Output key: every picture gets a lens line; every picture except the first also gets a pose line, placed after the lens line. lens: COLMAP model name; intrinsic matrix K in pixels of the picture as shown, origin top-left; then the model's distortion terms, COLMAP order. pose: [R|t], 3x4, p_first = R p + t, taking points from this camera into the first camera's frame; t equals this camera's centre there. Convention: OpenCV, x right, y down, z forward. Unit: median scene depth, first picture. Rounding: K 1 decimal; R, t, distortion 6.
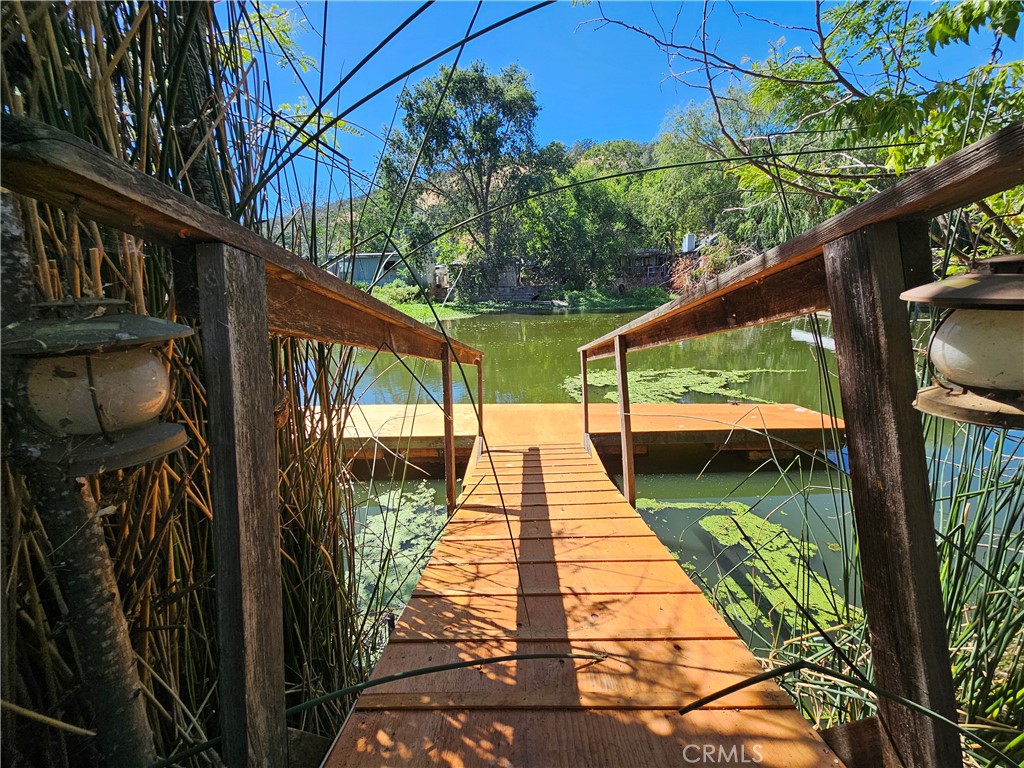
lens RADIAL K [[408.5, 0, 512.0], [0, 408.5, 384.0], [0, 0, 1]] dist [0.000006, 0.000085]
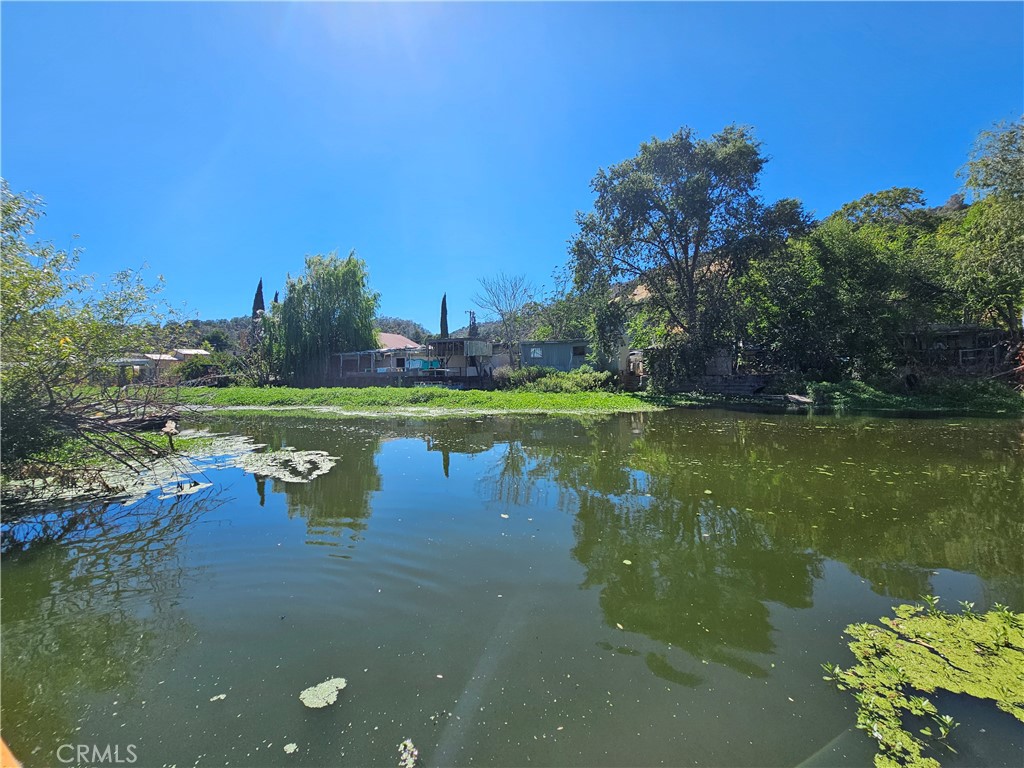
lens RADIAL K [[416.8, 0, 513.2], [0, 416.8, 371.1], [0, 0, 1]] dist [-0.001492, 0.000140]
pose [[0.885718, 0.014637, -0.463993, 0.012021], [-0.127301, 0.968846, -0.212442, -0.025553], [0.446428, 0.247230, 0.859988, 0.136406]]
